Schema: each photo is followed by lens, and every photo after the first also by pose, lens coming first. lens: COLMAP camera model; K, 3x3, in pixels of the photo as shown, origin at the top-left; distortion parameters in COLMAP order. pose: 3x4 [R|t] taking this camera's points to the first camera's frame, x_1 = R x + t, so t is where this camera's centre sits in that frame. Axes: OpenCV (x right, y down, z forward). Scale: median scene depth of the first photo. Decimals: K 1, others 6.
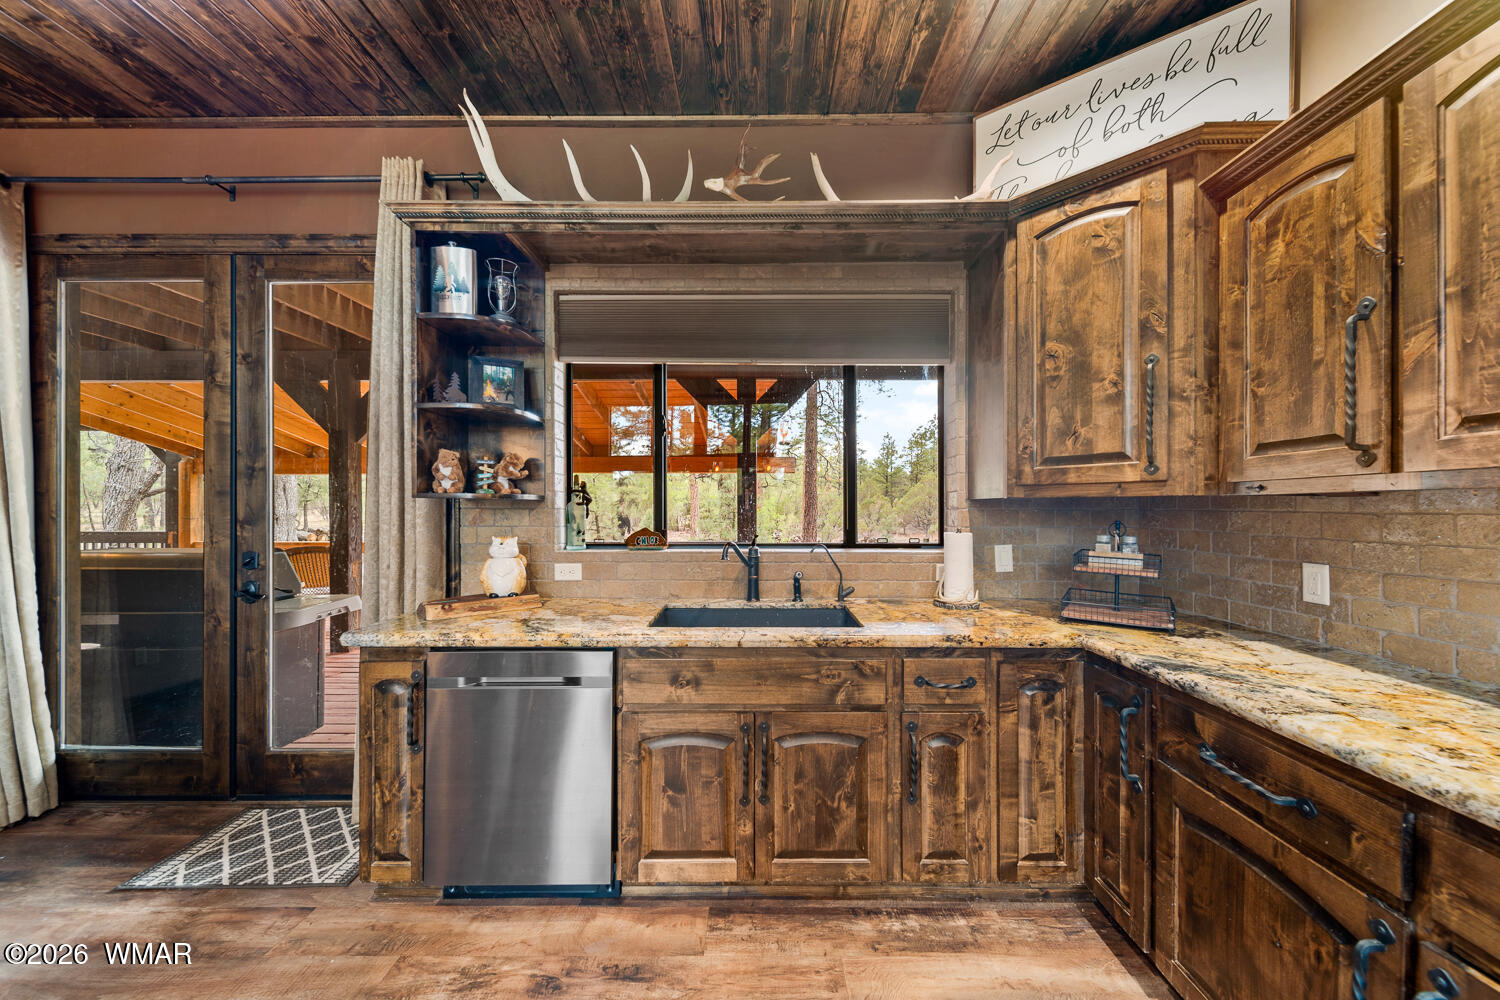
lens RADIAL K [[544.2, 0, 758.8], [0, 544.2, 507.8], [0, 0, 1]] dist [0.008603, -0.003059]
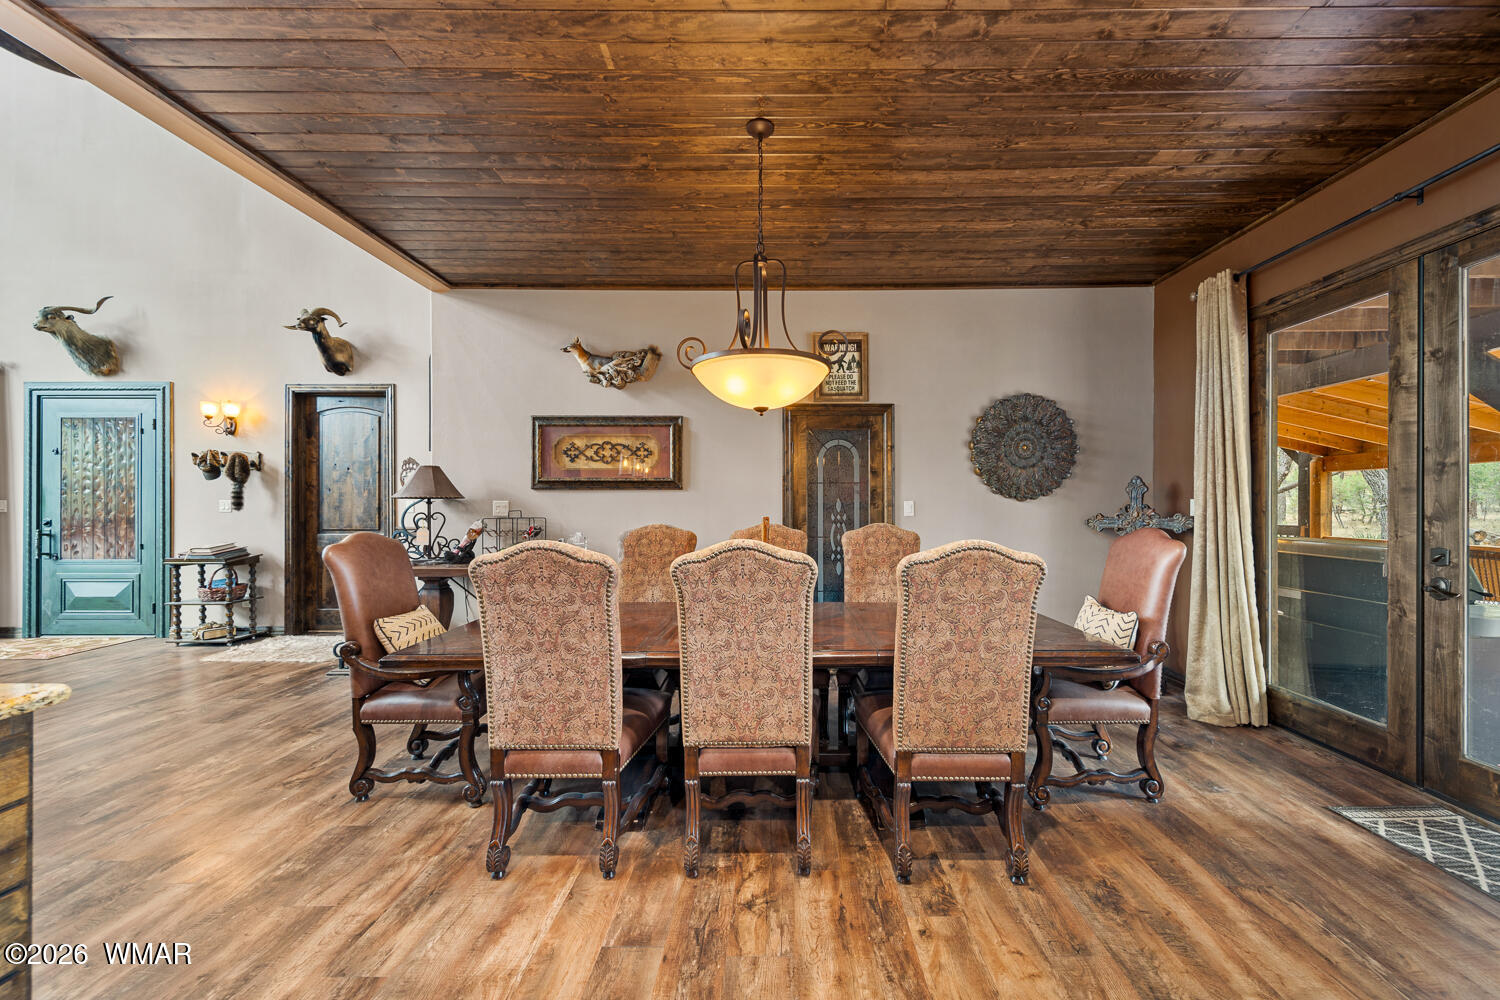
lens RADIAL K [[544.2, 0, 782.0], [0, 544.2, 504.5], [0, 0, 1]] dist [0.008603, -0.003059]
pose [[0.003971, 0.001007, -0.999992, 0.059188], [0.000346, 0.999999, 0.001009, -0.000199], [0.999992, -0.000350, 0.003971, -0.201392]]
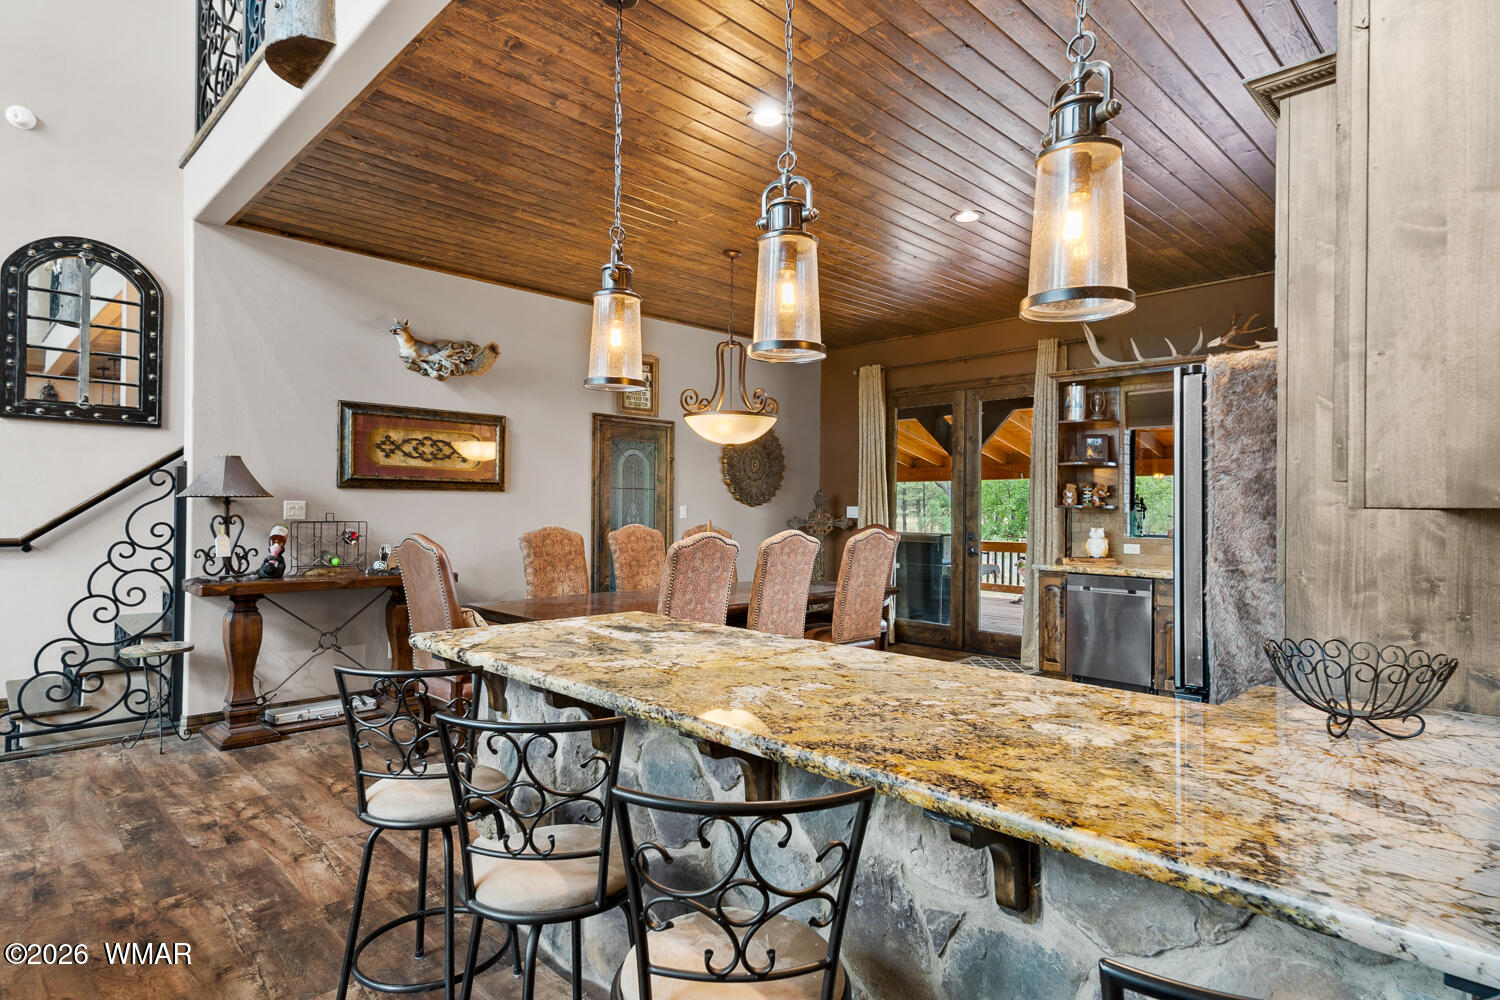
lens RADIAL K [[813.4, 0, 749.8], [0, 813.4, 502.2], [0, 0, 1]] dist [0.019413, -0.000012]
pose [[0.705863, 0.002745, -0.708343, 0.672466], [-0.010349, 0.999926, -0.006439, -0.005211], [0.708273, 0.011876, 0.705839, -1.804833]]
